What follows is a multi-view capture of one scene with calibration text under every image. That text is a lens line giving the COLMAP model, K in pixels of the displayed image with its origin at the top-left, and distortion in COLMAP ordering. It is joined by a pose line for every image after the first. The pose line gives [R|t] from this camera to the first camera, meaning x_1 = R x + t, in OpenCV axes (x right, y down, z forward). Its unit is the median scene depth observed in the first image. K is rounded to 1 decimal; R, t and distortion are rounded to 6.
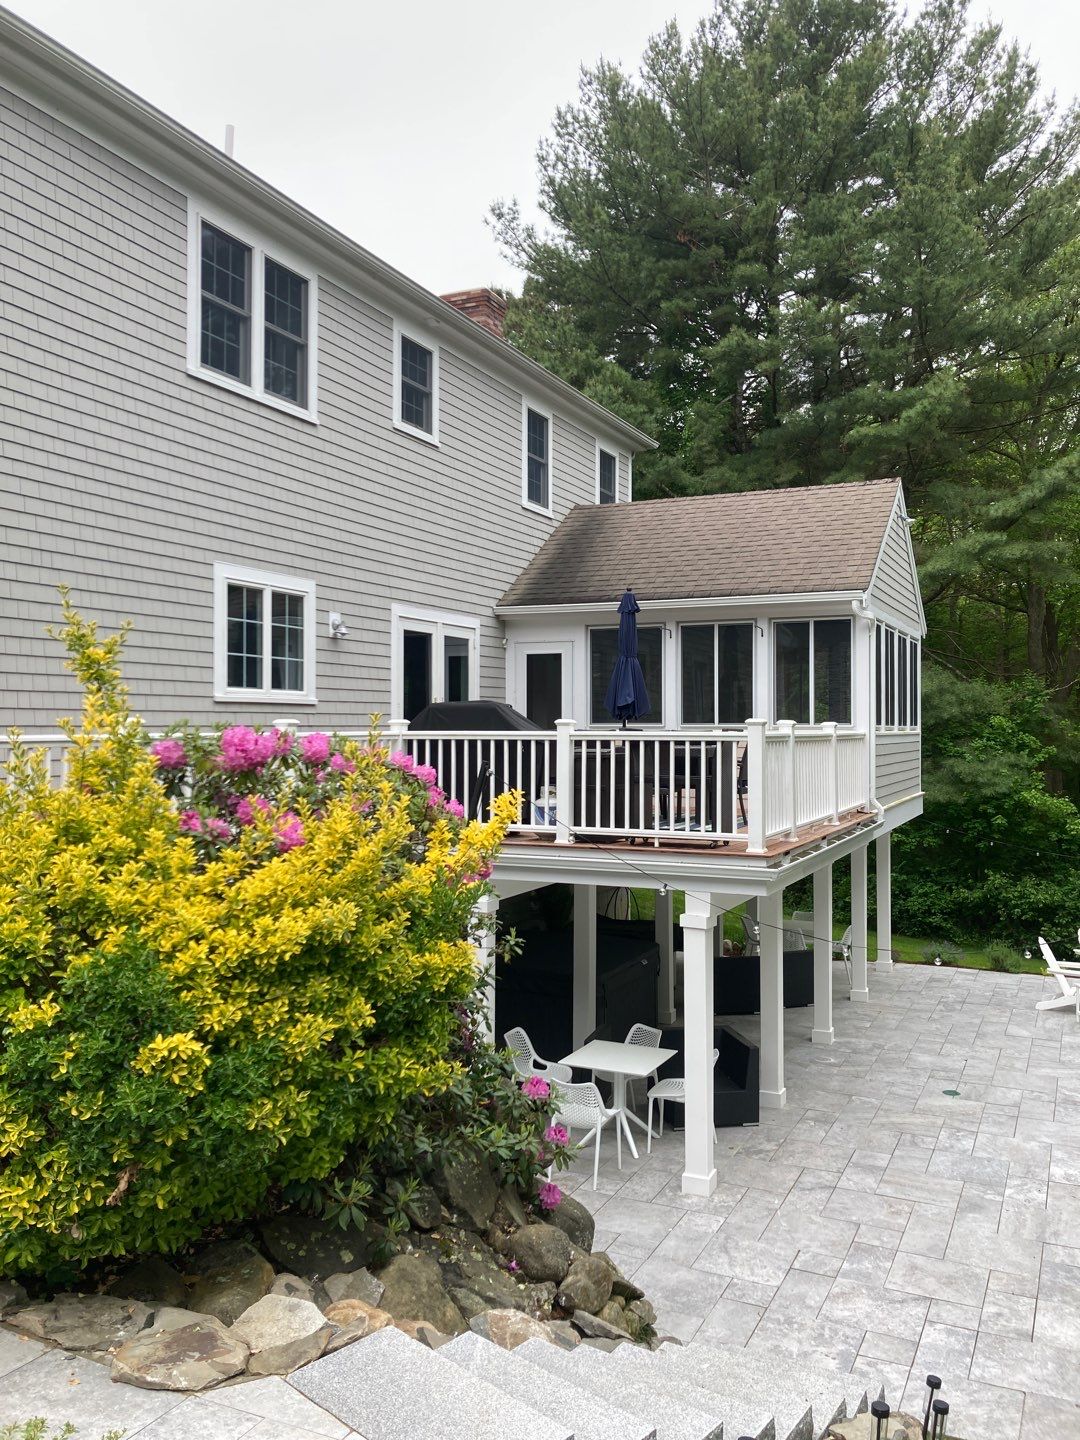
lens RADIAL K [[1119.6, 0, 540.0], [0, 1119.6, 720.0], [0, 0, 1]] dist [-0.024658, -0.002772]
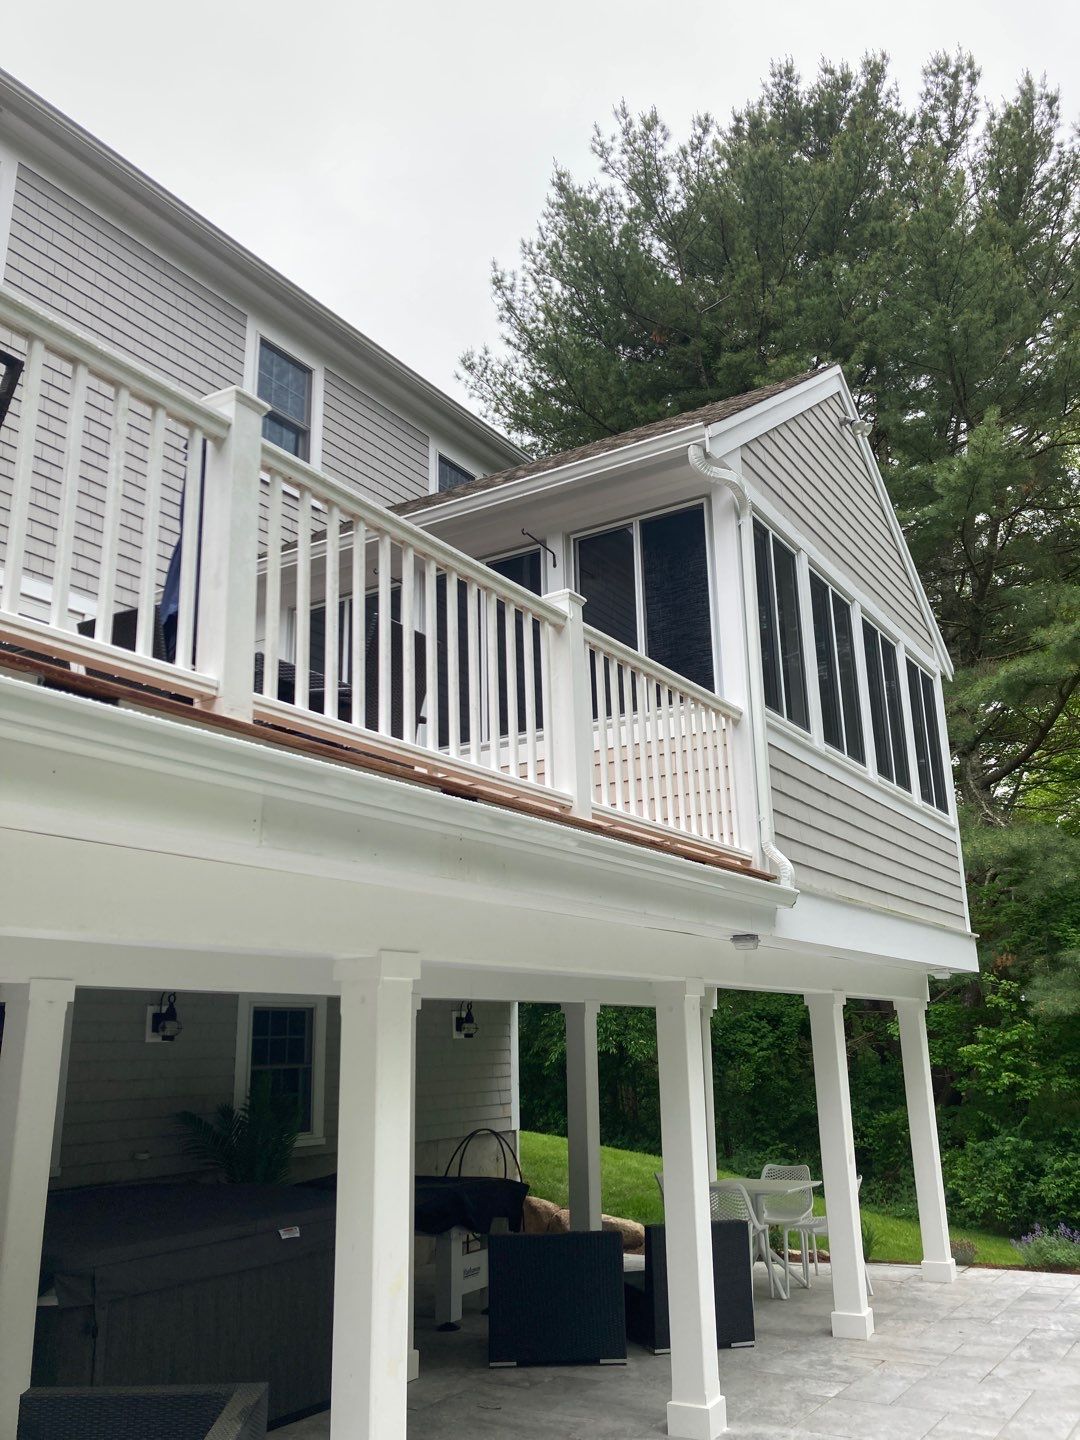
lens RADIAL K [[1120.5, 0, 540.0], [0, 1120.5, 720.0], [0, 0, 1]] dist [0.008535, -0.082102]
pose [[0.990833, -0.052886, -0.124308, 0.167014], [0.017126, 0.961935, -0.272743, 0.091206], [0.134000, 0.268114, 0.954023, 0.336136]]
